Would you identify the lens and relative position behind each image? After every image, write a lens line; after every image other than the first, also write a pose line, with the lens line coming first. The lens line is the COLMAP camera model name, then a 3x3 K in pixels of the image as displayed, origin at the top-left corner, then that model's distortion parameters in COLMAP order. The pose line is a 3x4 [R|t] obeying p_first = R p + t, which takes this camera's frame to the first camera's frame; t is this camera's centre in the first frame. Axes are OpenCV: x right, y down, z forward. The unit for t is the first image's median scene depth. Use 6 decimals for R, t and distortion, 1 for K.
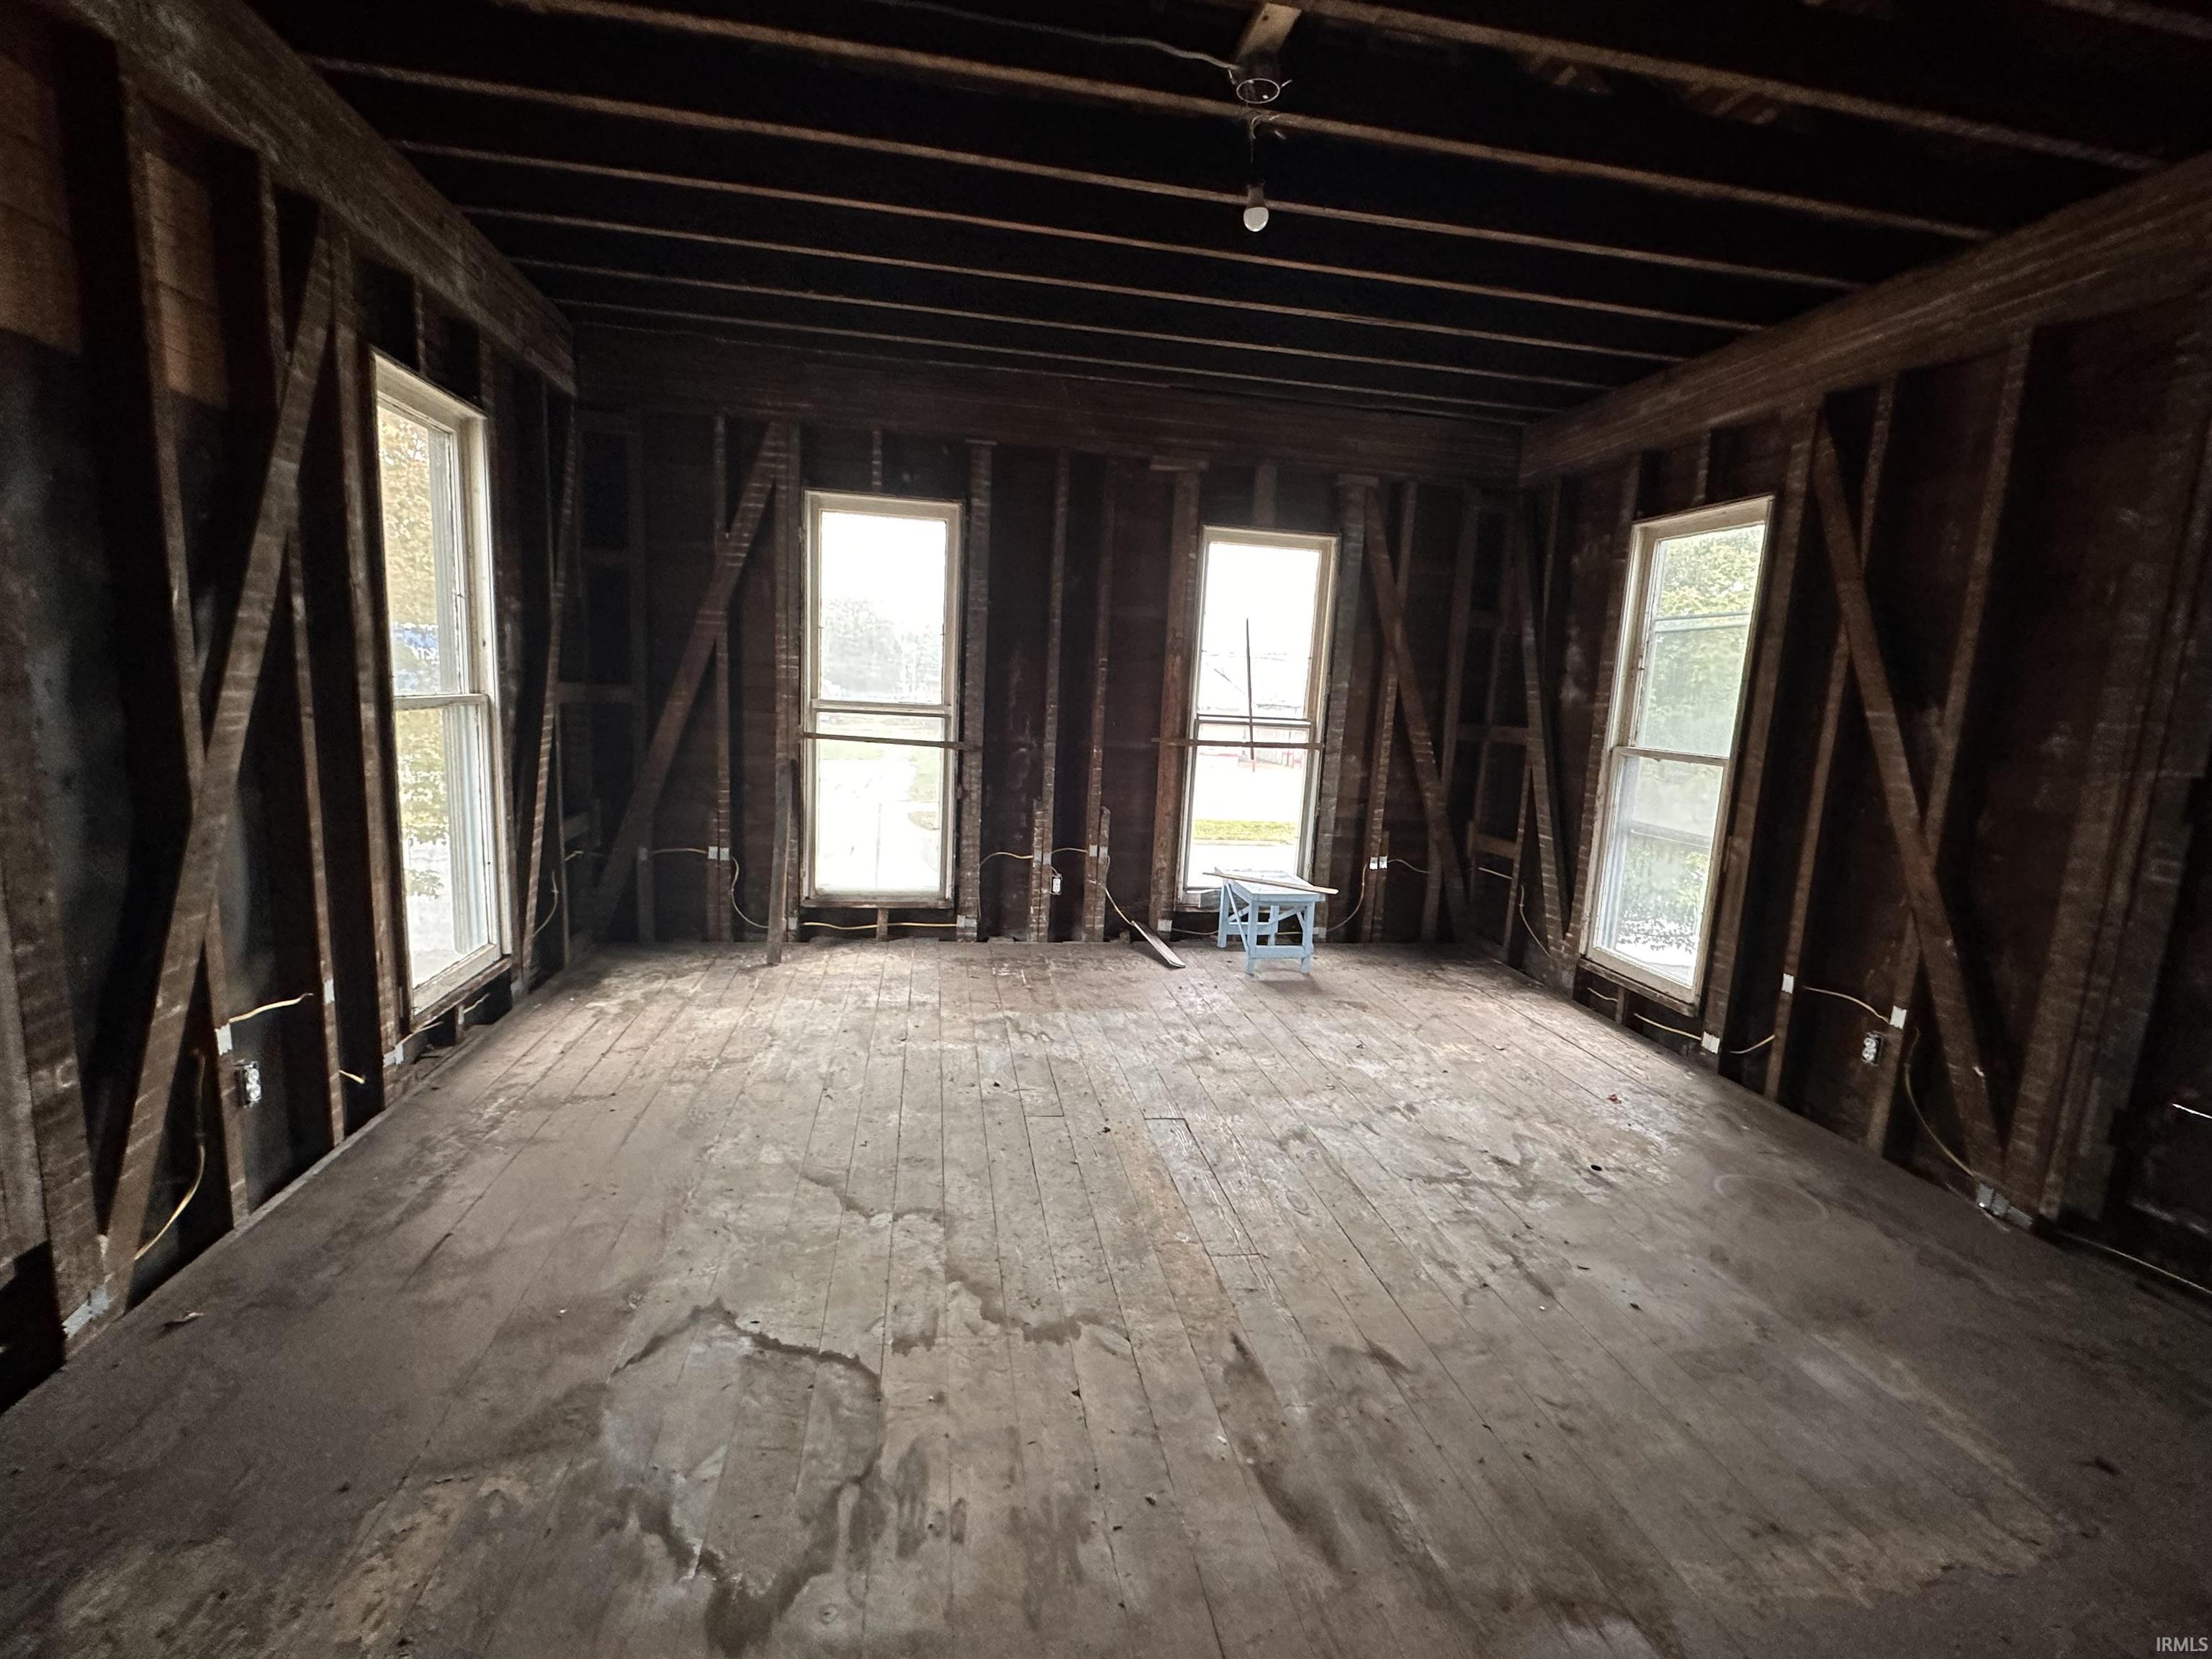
lens RADIAL K [[979.4, 0, 1106.0], [0, 979.4, 829.5], [0, 0, 1]] dist [0.002898, 0.000123]
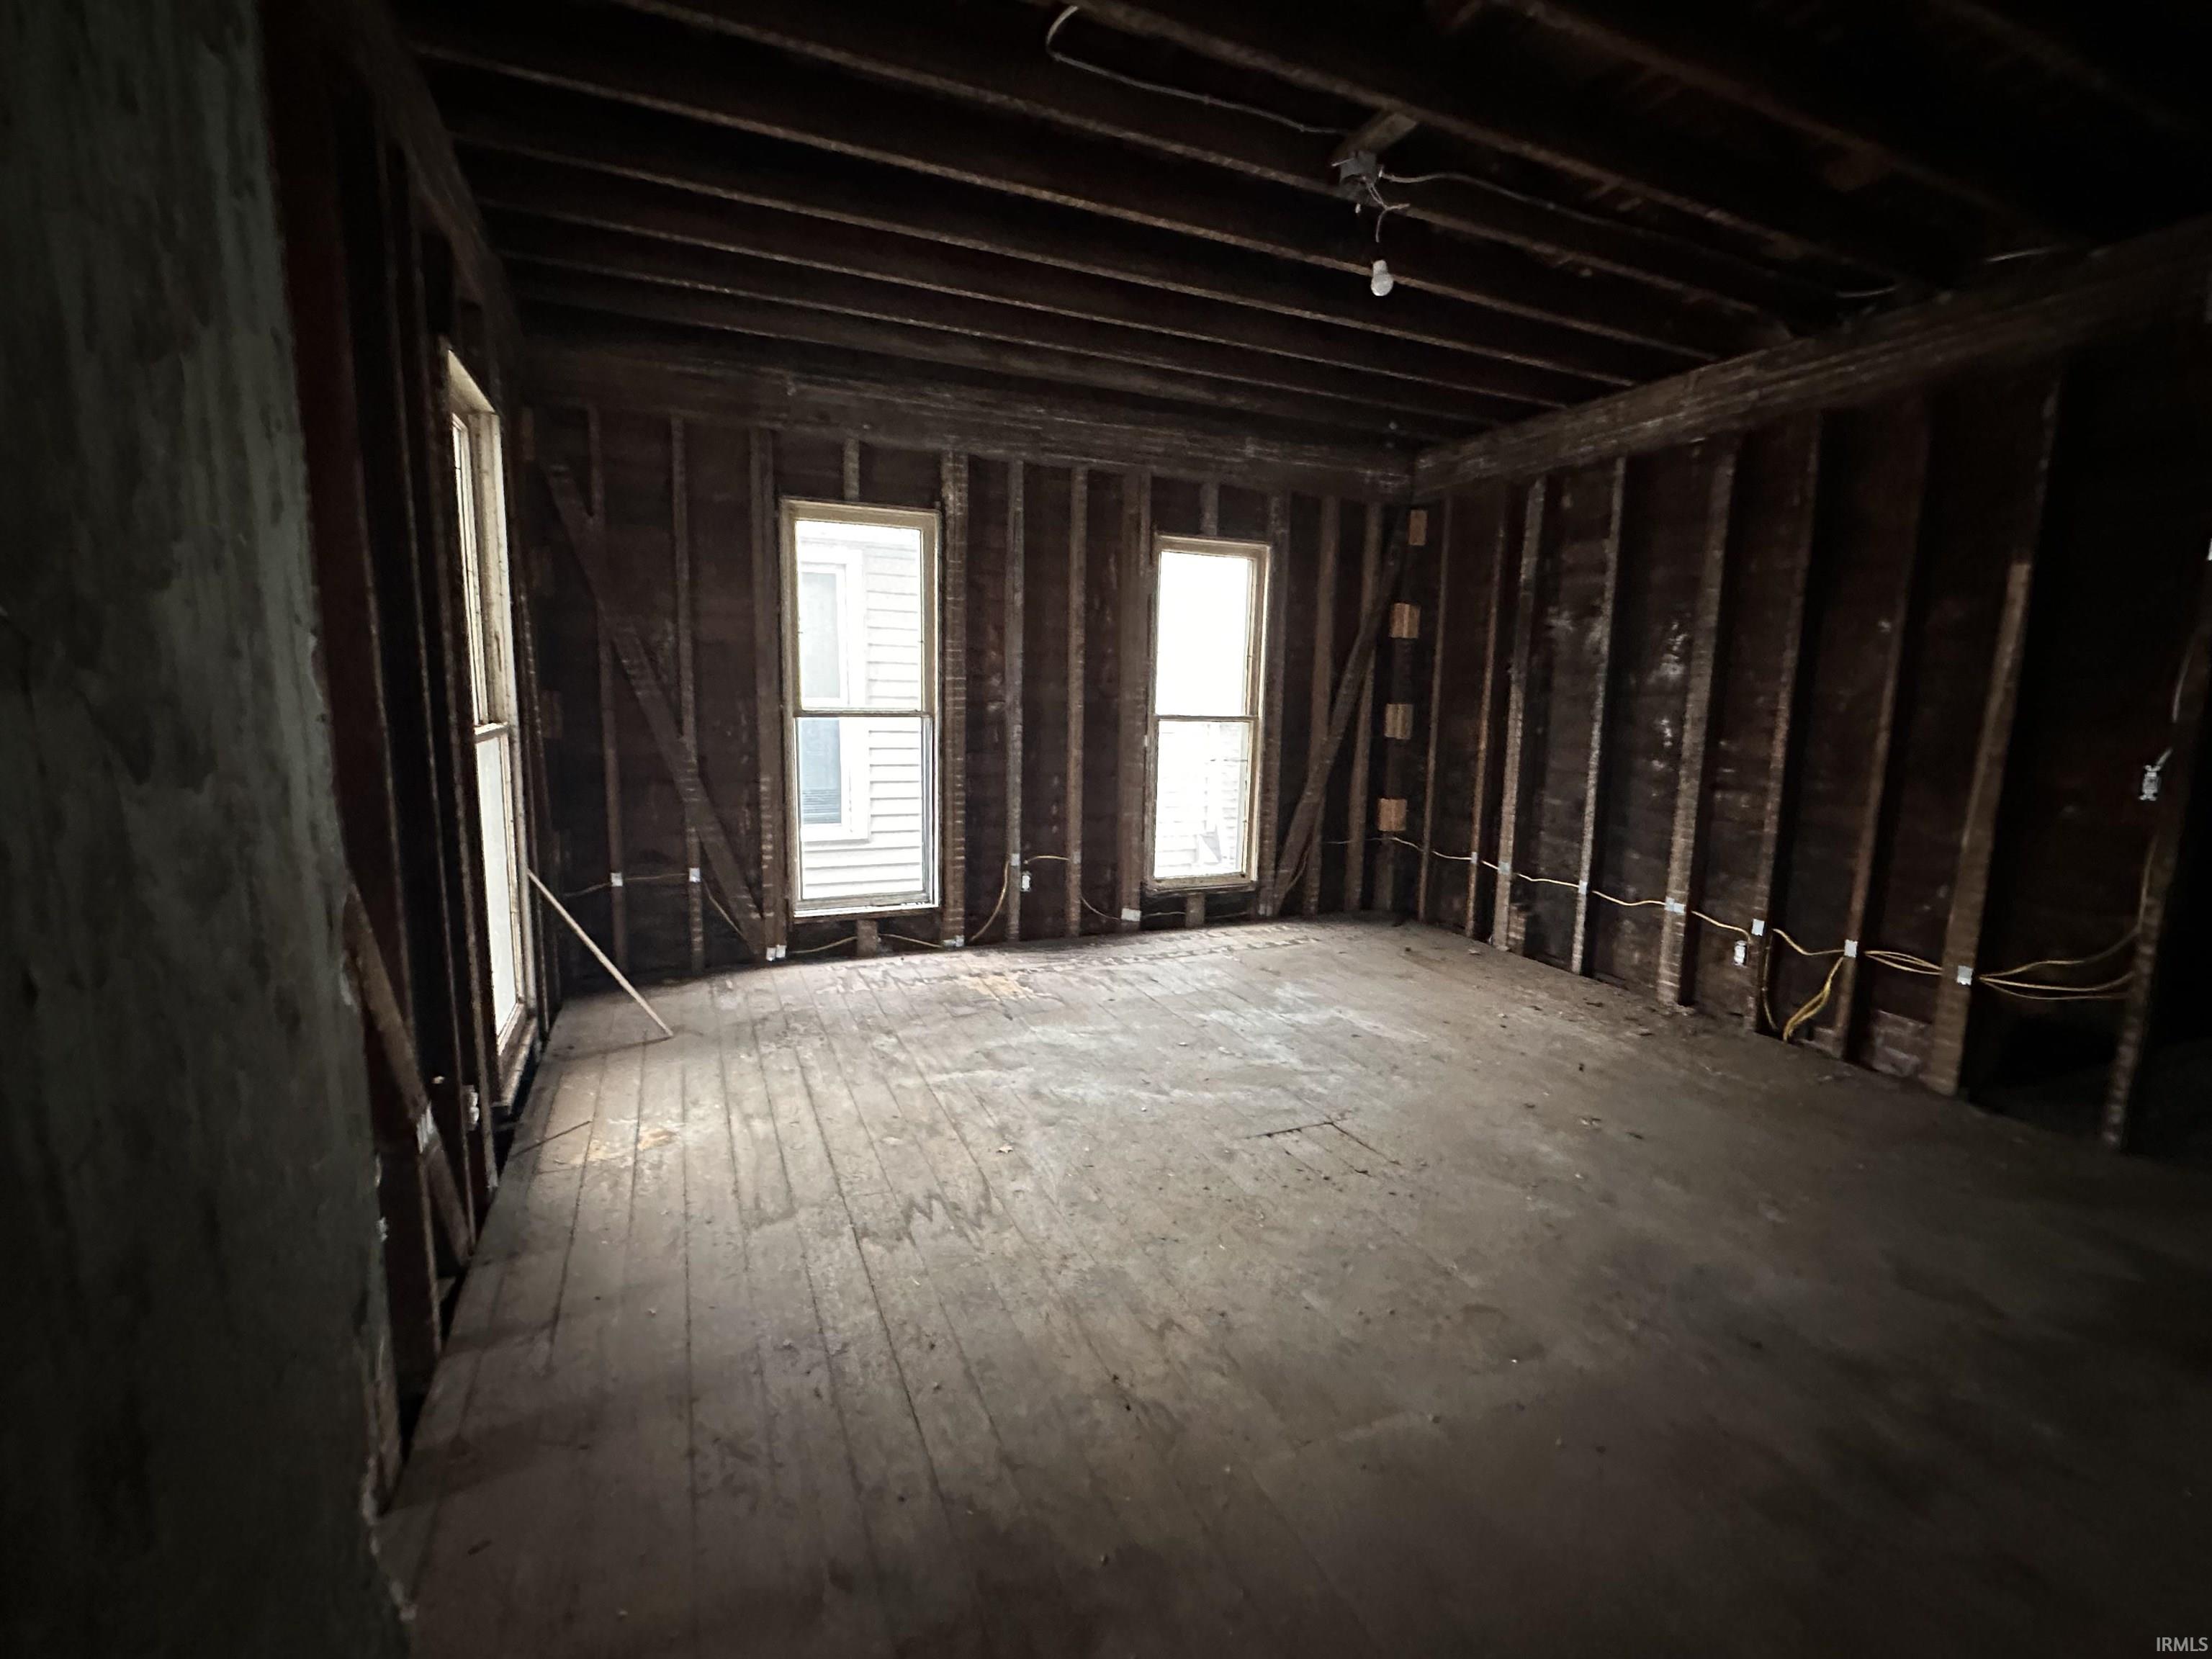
lens RADIAL K [[978.8, 0, 1111.2], [0, 978.8, 865.7], [0, 0, 1]] dist [-0.011749, -0.000085]
pose [[0.969476, -0.072285, 0.234289, -0.235399], [0.063219, 0.996940, 0.045988, -0.002921], [-0.236896, -0.029773, 0.971079, -0.039100]]
